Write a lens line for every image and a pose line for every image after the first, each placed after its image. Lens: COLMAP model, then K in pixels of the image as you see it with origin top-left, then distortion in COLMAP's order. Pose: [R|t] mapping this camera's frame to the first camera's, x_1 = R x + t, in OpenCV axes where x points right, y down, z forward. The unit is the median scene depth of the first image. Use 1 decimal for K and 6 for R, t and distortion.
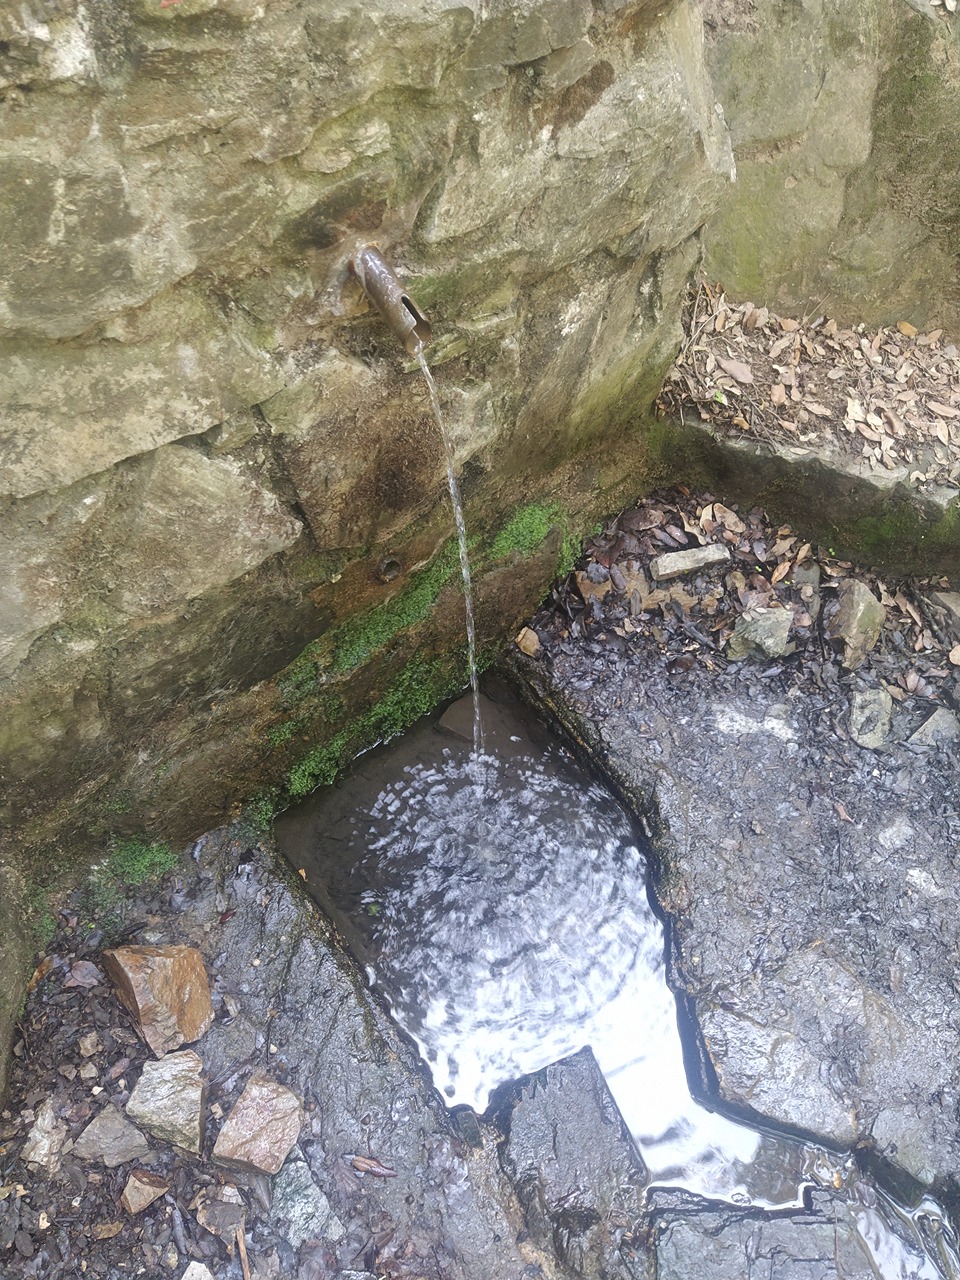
lens RADIAL K [[915.3, 0, 480.0], [0, 915.3, 640.0], [0, 0, 1]] dist [-0.028339, -0.002208]
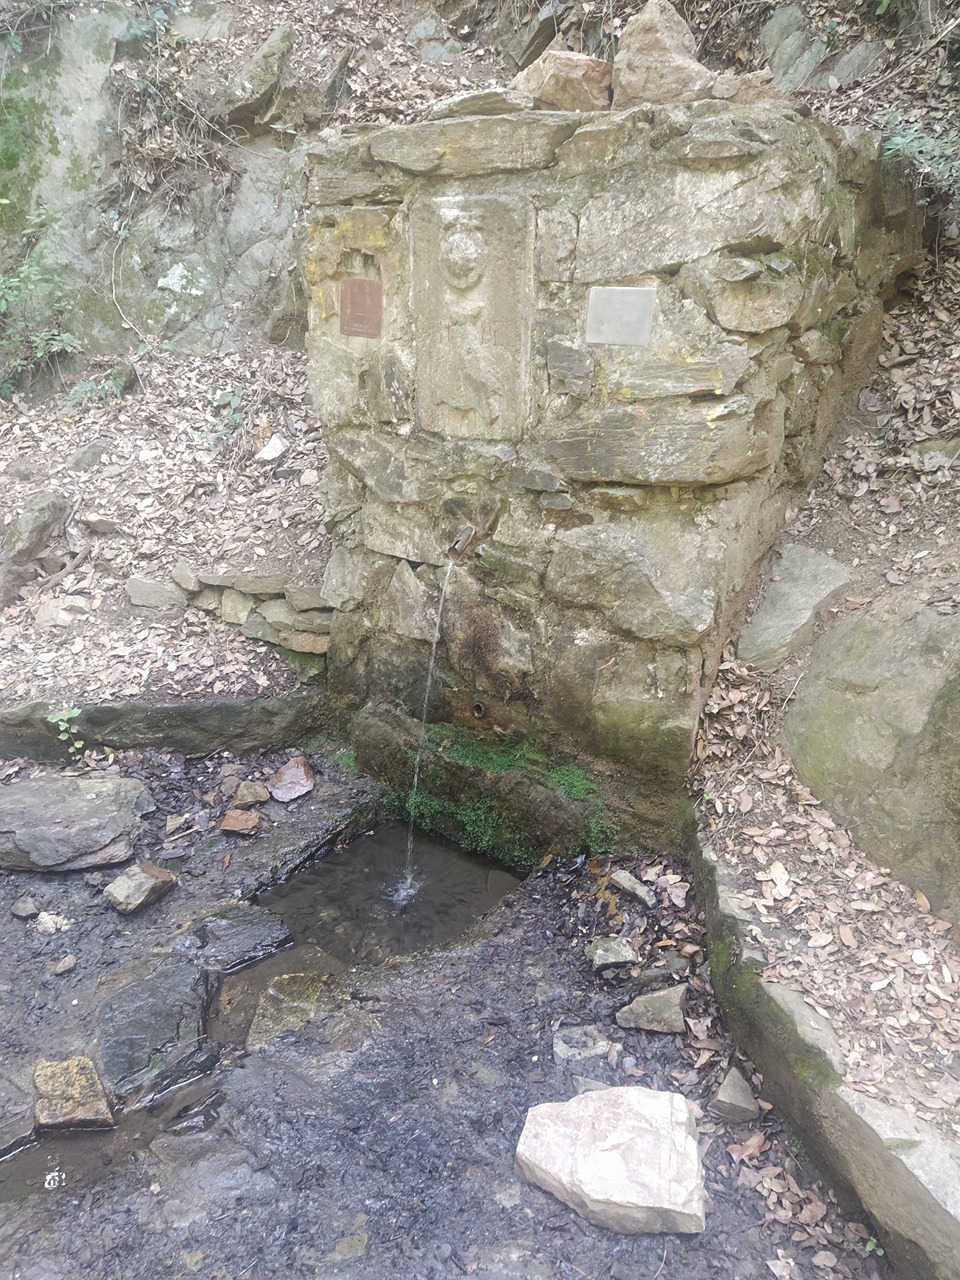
lens RADIAL K [[915.3, 0, 480.0], [0, 915.3, 640.0], [0, 0, 1]] dist [-0.028339, -0.002208]
pose [[0.268584, 0.309667, -0.912123, 1.849834], [-0.802459, 0.595736, -0.034039, -0.113401], [0.532844, 0.741083, 0.408500, 0.100293]]
